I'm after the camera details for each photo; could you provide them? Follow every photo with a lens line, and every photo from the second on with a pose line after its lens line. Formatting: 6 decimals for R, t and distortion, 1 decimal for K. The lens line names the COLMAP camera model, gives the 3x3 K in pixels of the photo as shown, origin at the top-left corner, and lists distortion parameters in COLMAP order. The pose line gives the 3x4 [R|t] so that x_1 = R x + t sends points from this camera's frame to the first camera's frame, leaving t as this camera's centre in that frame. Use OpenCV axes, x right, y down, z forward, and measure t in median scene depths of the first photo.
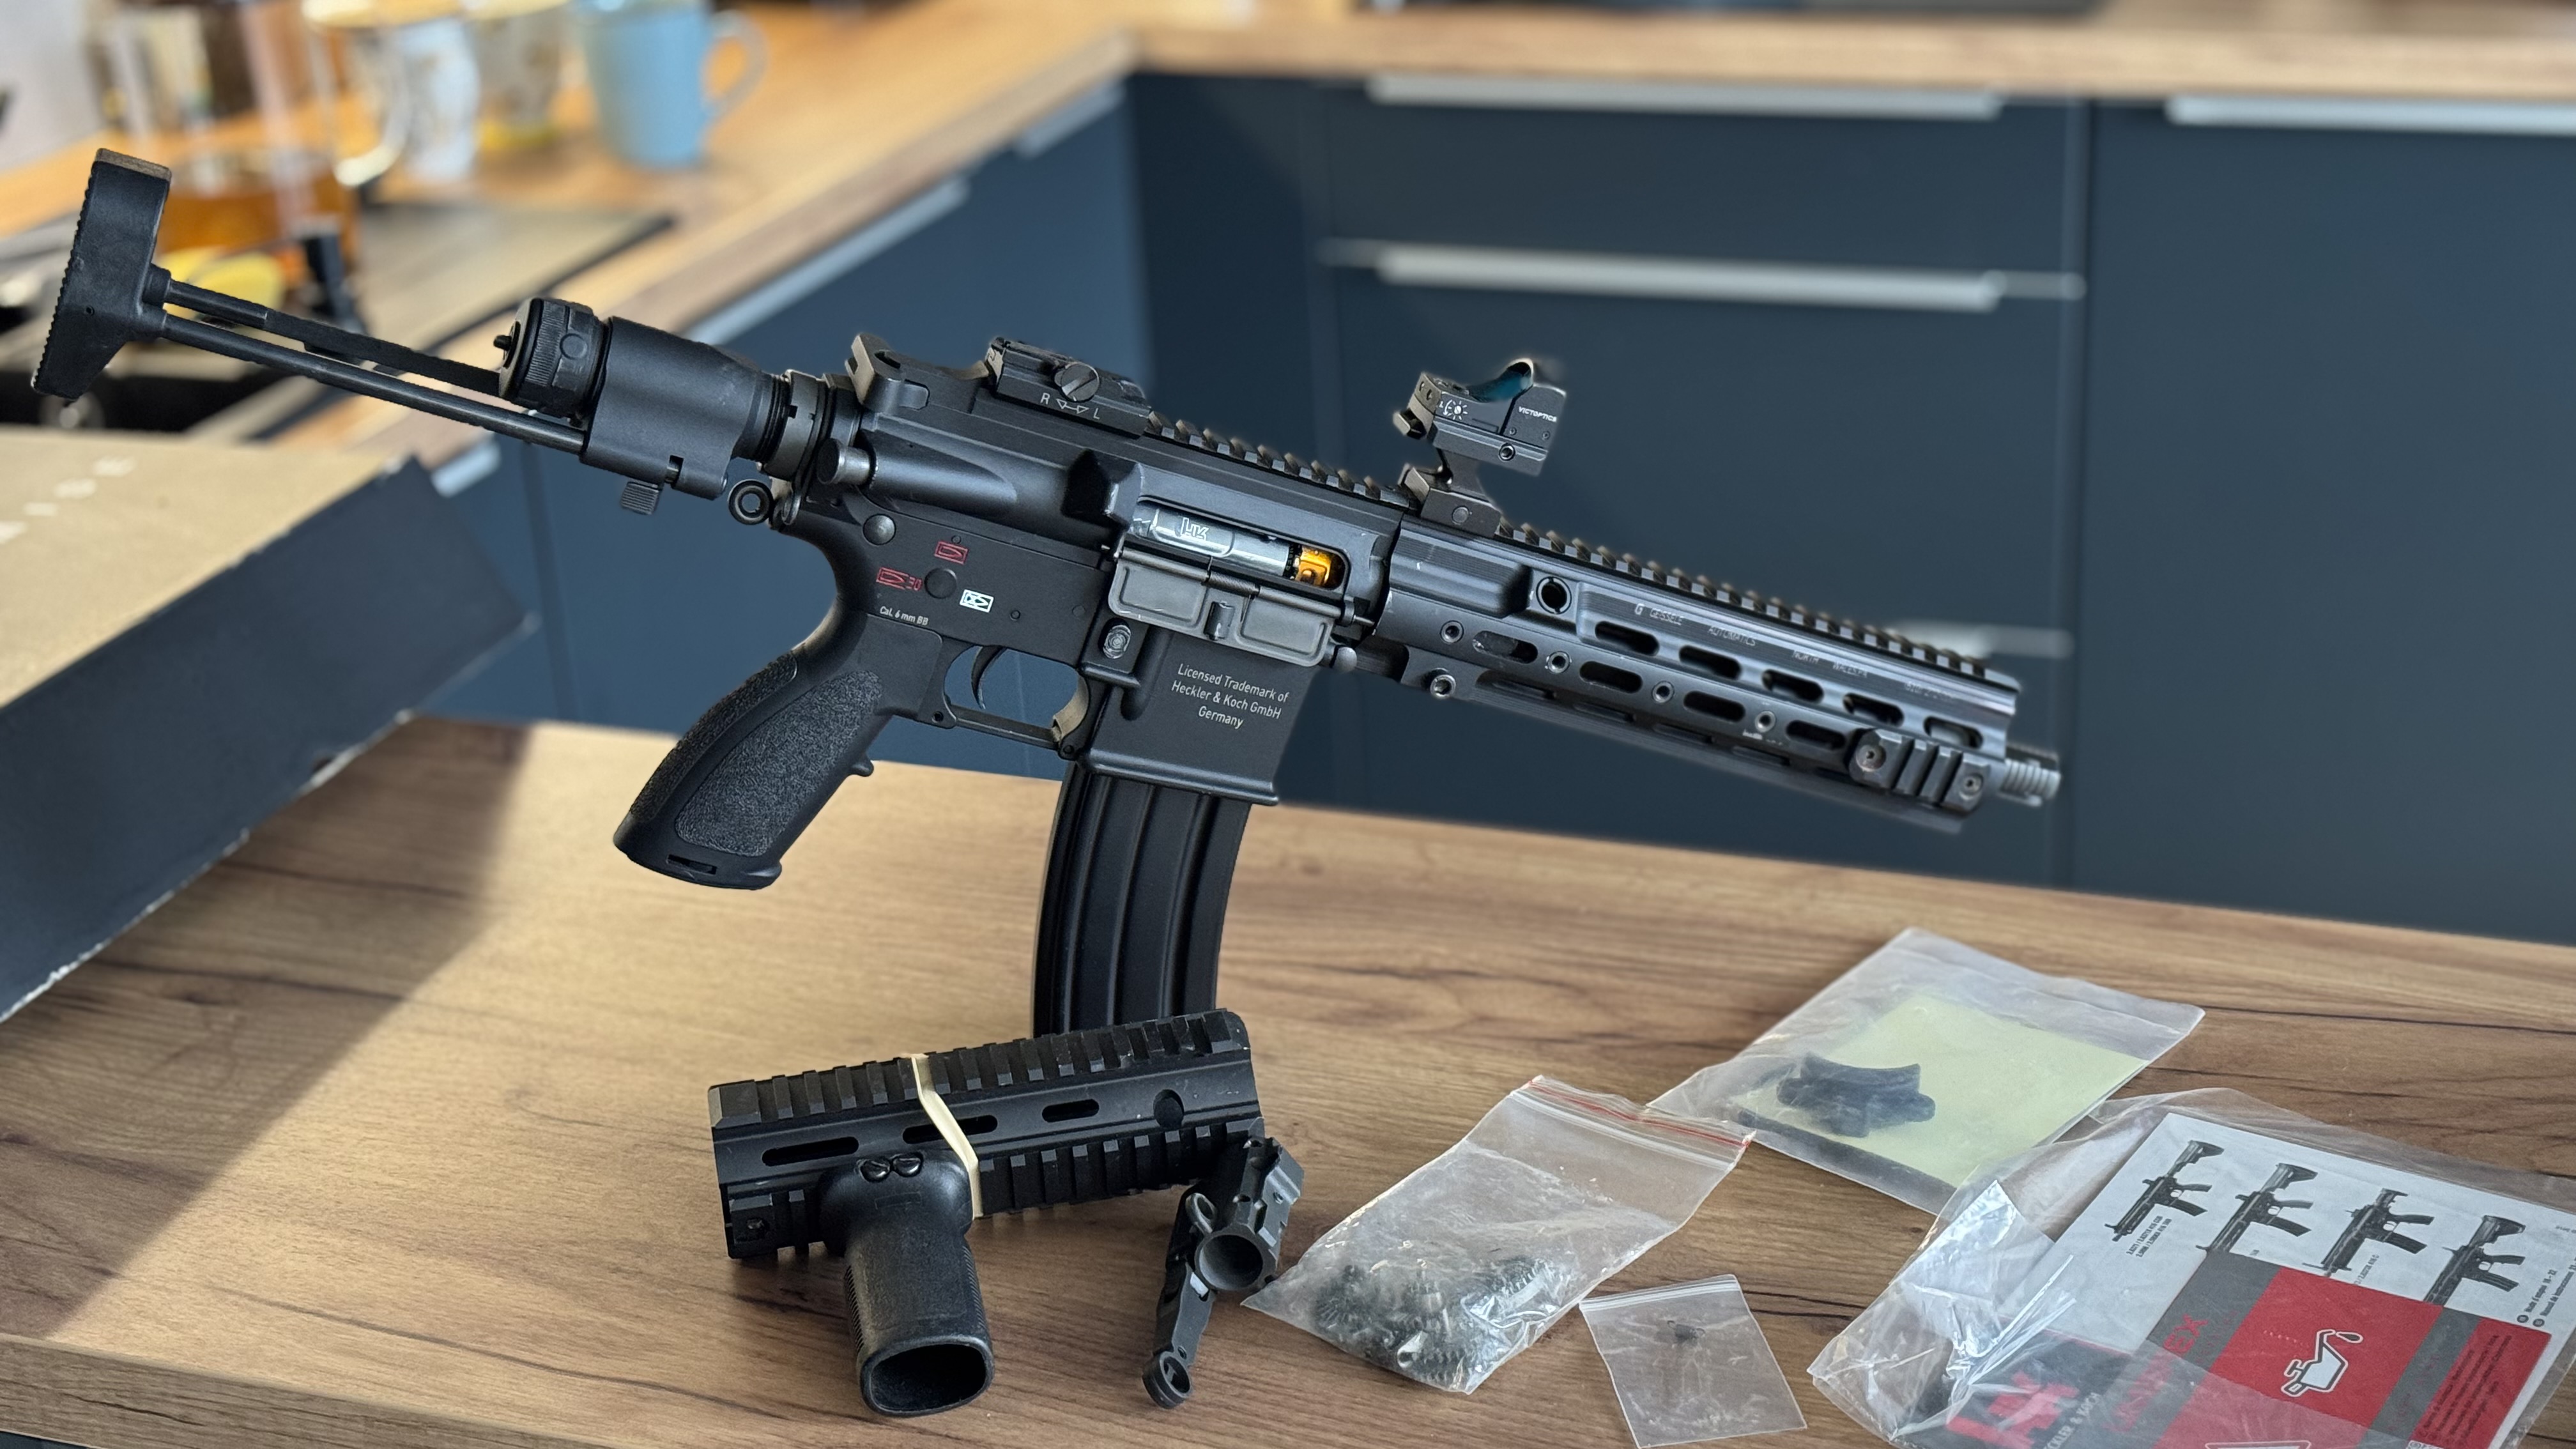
lens RADIAL K [[3611.4, 0, 1288.0], [0, 3611.4, 724.5], [0, 0, 1]] dist [0.099789, 0.001809]
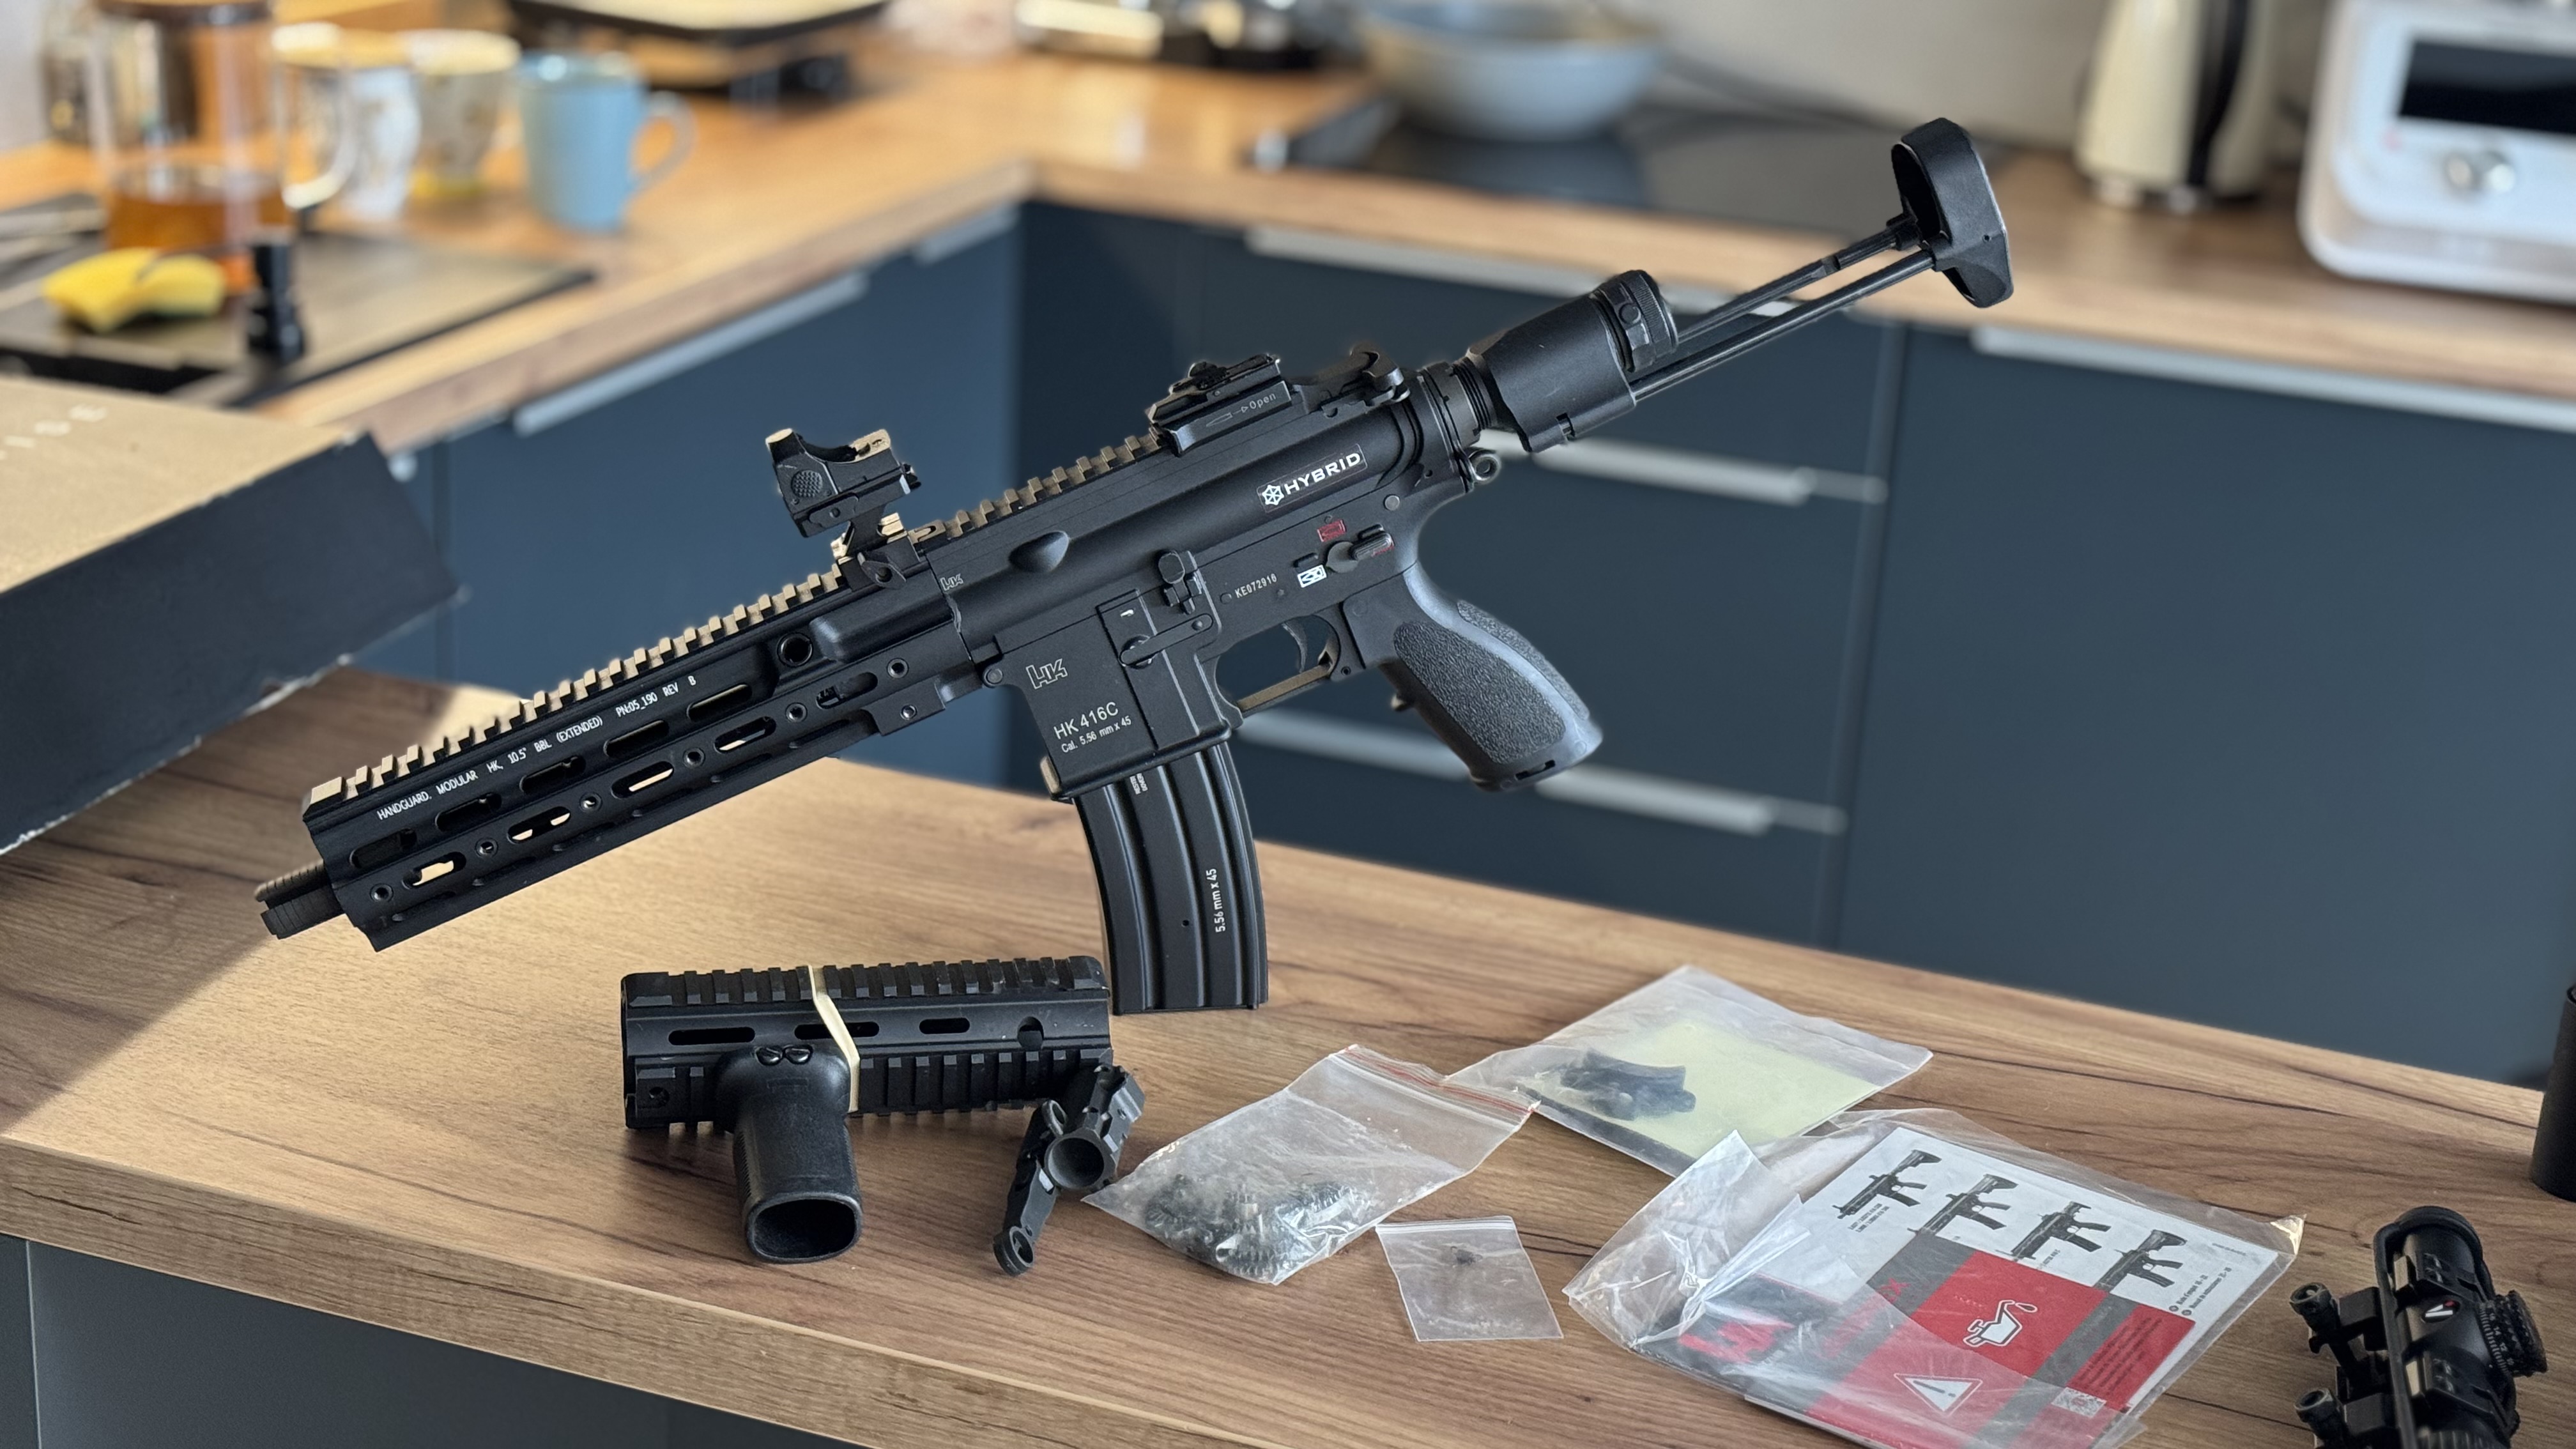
lens RADIAL K [[3611.4, 0, 1288.0], [0, 3611.4, 724.5], [0, 0, 1]] dist [0.099789, 0.001809]
pose [[0.992798, 0.105473, 0.056818, -0.025324], [-0.102159, 0.993053, -0.058387, 0.062438], [-0.062582, 0.052162, 0.996676, -0.129124]]
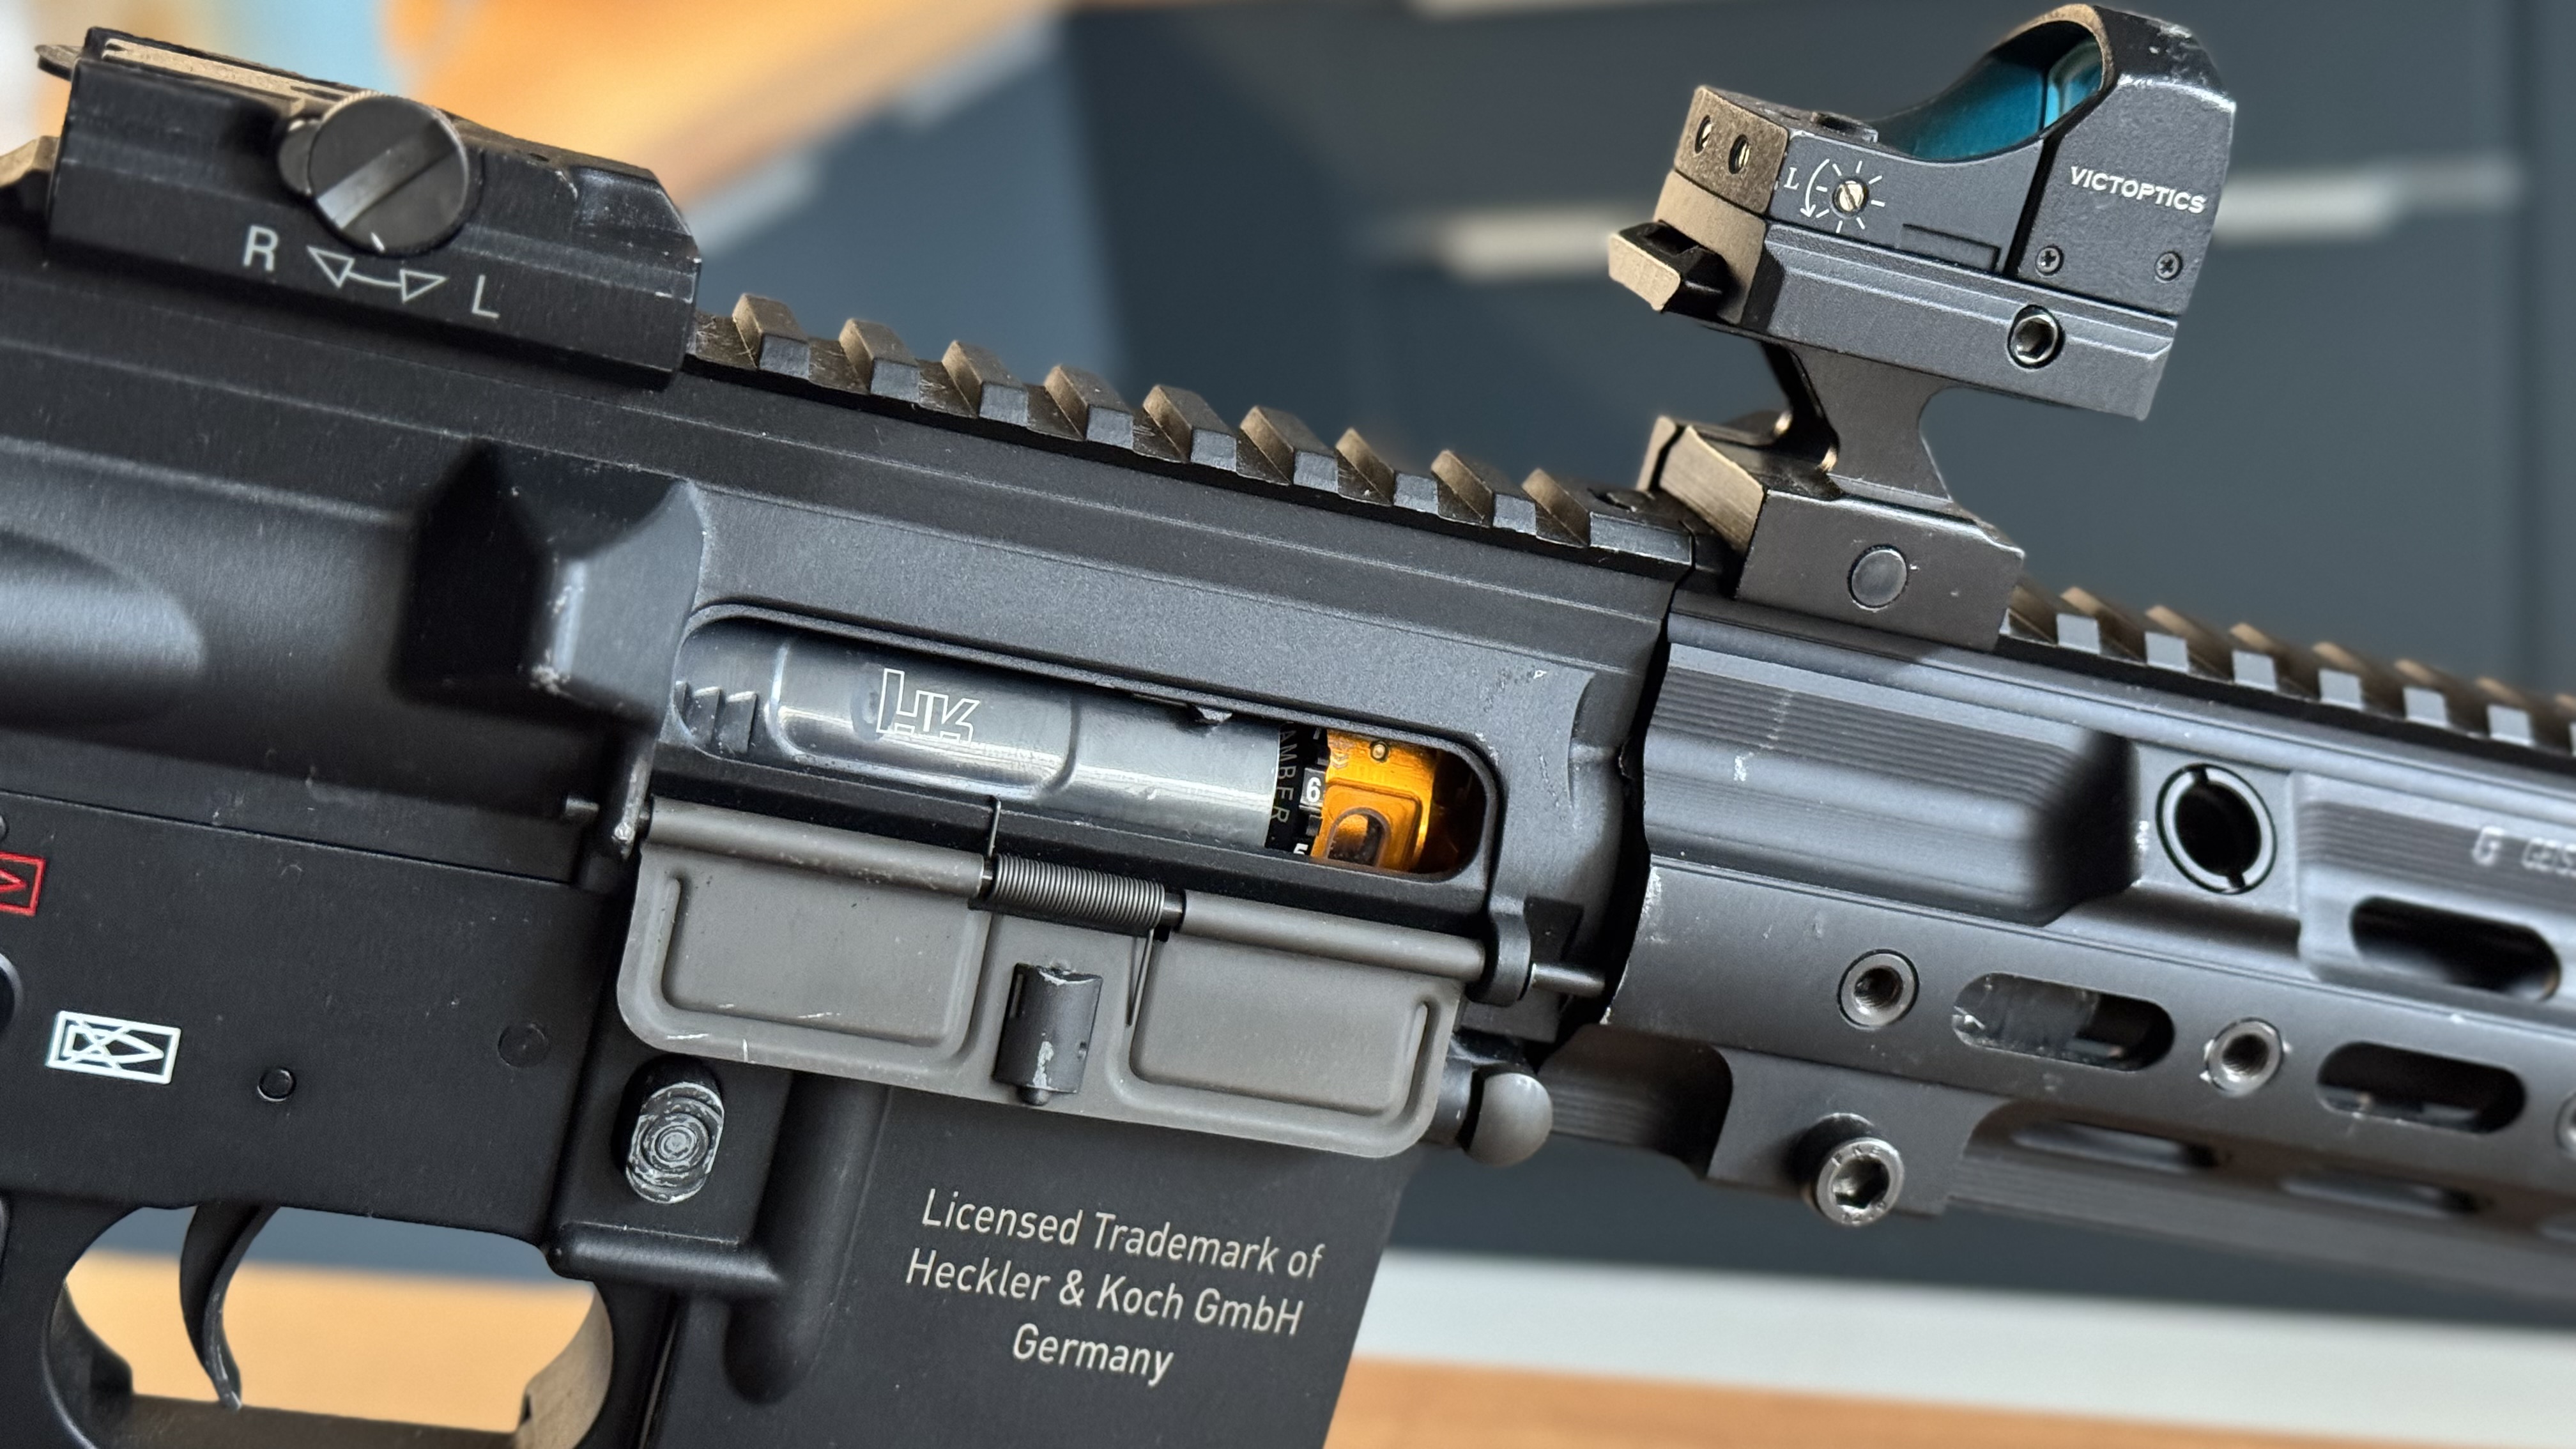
lens RADIAL K [[3611.4, 0, 1288.0], [0, 3611.4, 724.5], [0, 0, 1]] dist [0.099789, 0.001809]
pose [[0.996343, -0.082494, -0.022253, 0.007259], [0.081724, 0.996090, -0.033551, -0.041109], [0.024934, 0.031610, 0.999189, 0.722768]]
